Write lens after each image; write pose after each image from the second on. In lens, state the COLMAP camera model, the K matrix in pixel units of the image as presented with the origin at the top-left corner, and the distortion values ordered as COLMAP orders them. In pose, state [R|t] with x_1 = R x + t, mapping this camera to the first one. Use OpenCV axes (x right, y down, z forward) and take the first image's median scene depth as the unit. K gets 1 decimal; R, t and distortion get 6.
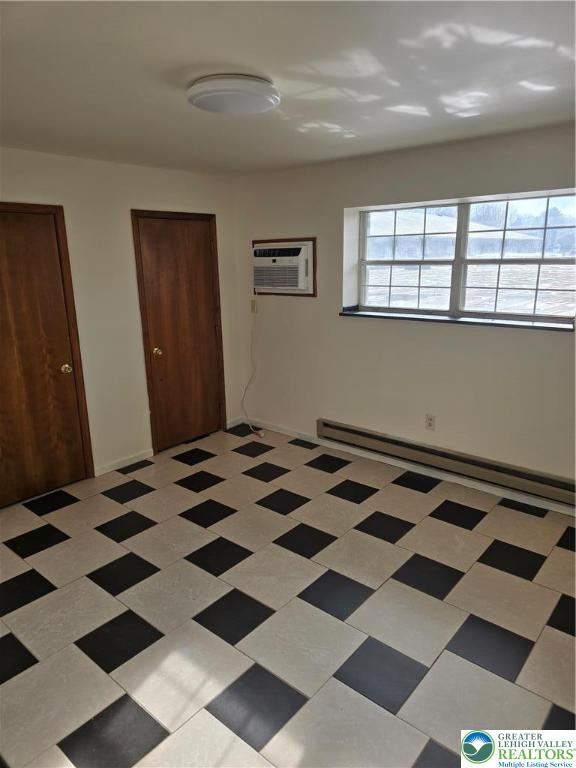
lens RADIAL K [[508.4, 0, 283.6], [0, 508.4, 383.4], [0, 0, 1]] dist [0.036083, -0.004576]
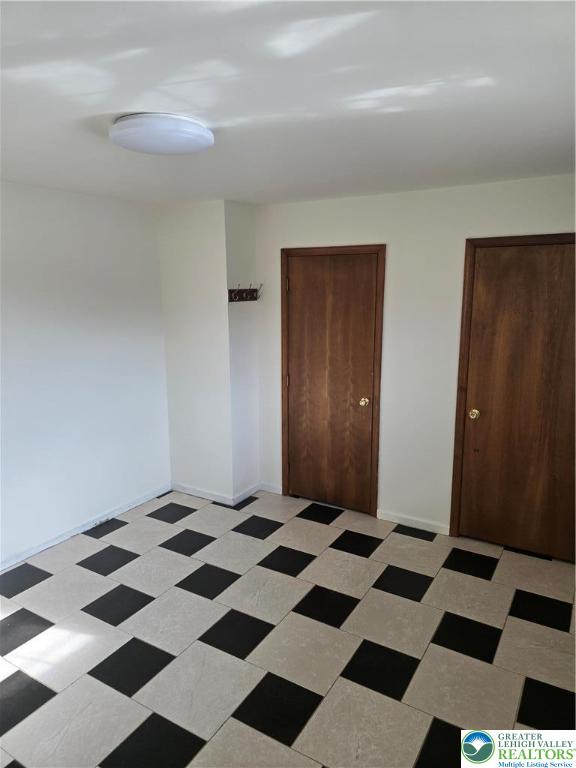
lens RADIAL K [[508.4, 0, 290.2], [0, 508.4, 380.1], [0, 0, 1]] dist [0.036083, -0.004576]
pose [[0.174928, 0.201212, -0.963802, 0.525923], [-0.238264, 0.958451, 0.156851, -0.196289], [0.955317, 0.202202, 0.215601, 0.638015]]
